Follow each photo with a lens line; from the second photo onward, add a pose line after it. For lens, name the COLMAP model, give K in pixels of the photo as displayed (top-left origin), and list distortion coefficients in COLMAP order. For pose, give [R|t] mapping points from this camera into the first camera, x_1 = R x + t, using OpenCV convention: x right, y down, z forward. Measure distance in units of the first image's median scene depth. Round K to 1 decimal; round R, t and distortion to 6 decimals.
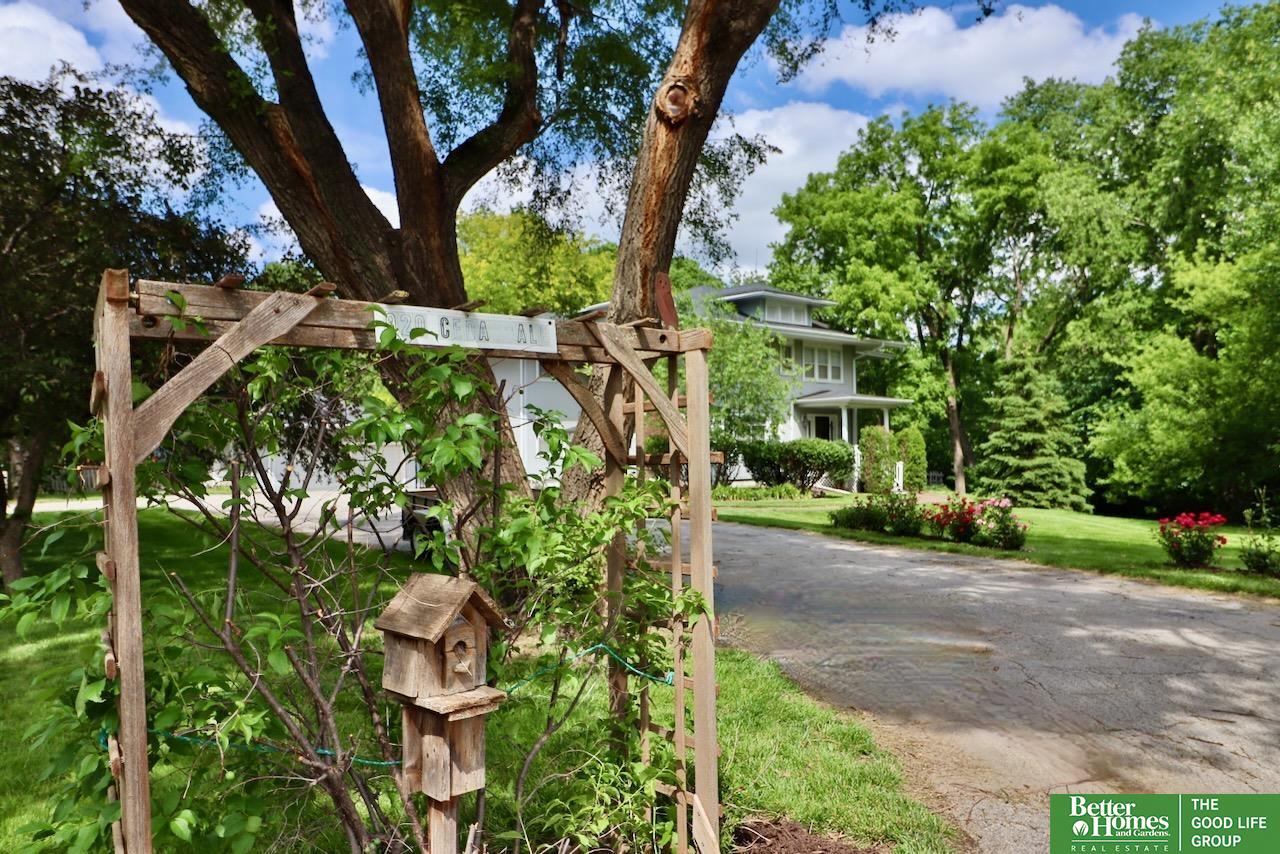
lens RADIAL K [[855.1, 0, 640.0], [0, 855.1, 427.0], [0, 0, 1]] dist [0.003339, 0.001623]
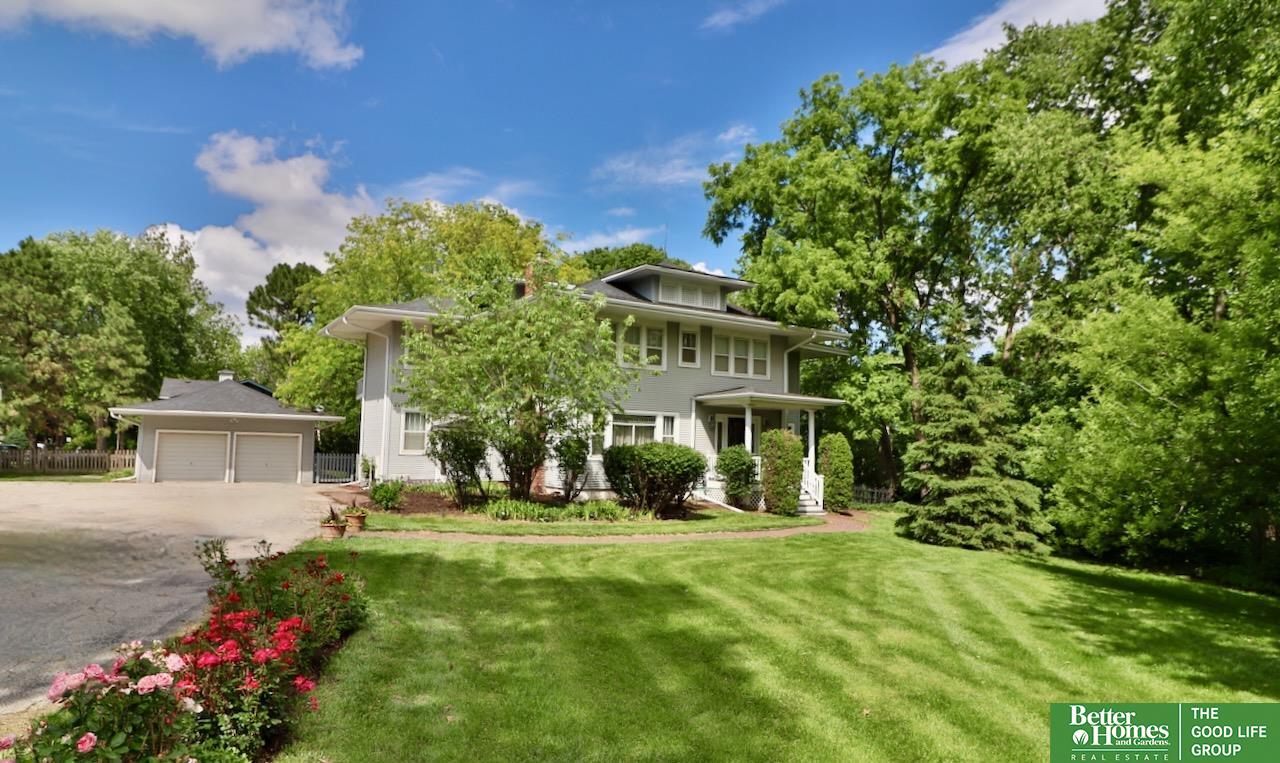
lens RADIAL K [[727.3, 0, 636.8], [0, 727.3, 402.2], [0, 0, 1]] dist [-0.005166, -0.001522]
pose [[0.990404, 0.022807, -0.136310, 0.263596], [-0.028278, 0.998865, -0.038334, 0.003190], [0.135281, 0.041821, 0.989924, 0.342376]]
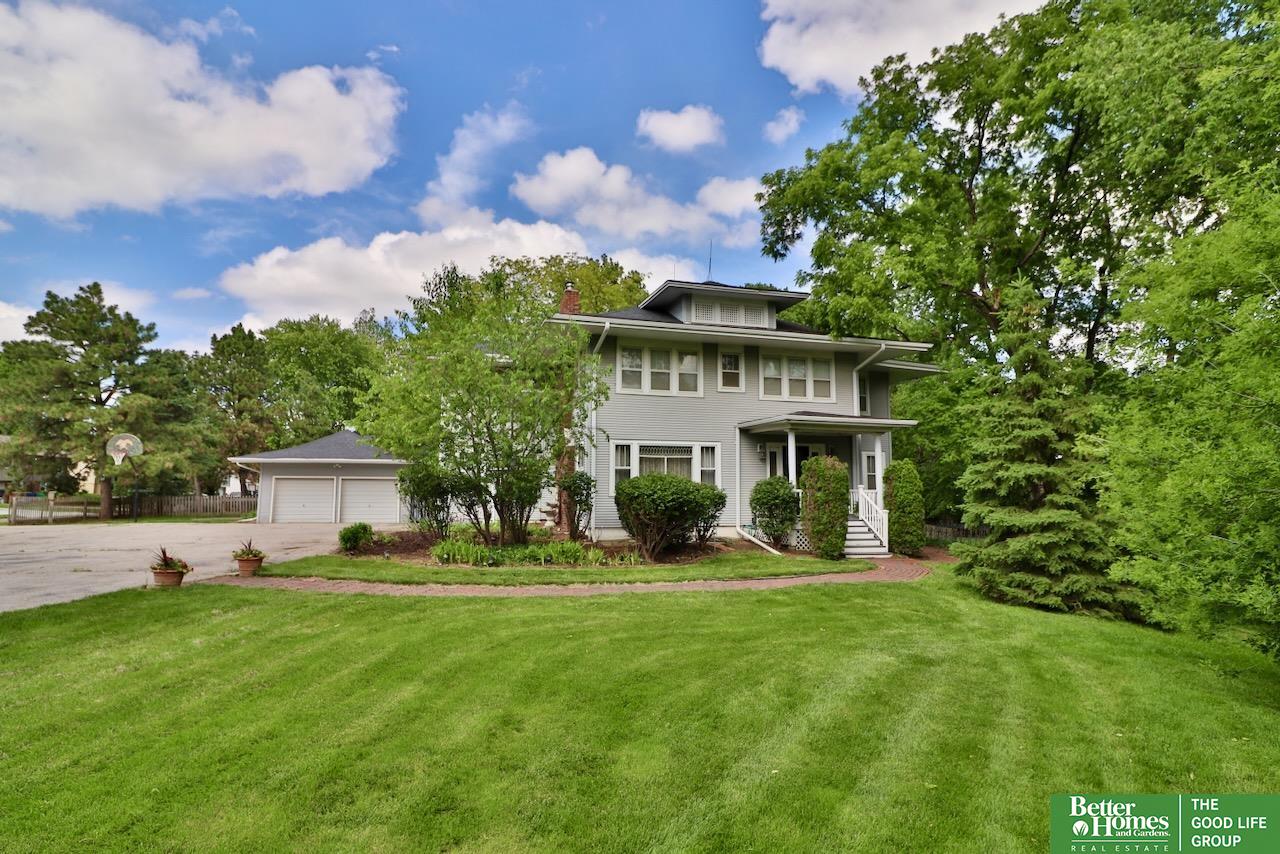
lens RADIAL K [[655.8, 0, 640.0], [0, 655.8, 427.0], [0, 0, 1]] dist [-0.011844, -0.000856]
pose [[0.922095, -0.023637, -0.386241, 0.385536], [-0.002102, 0.997812, -0.066083, 0.011258], [0.386958, 0.061747, 0.920028, 0.520952]]
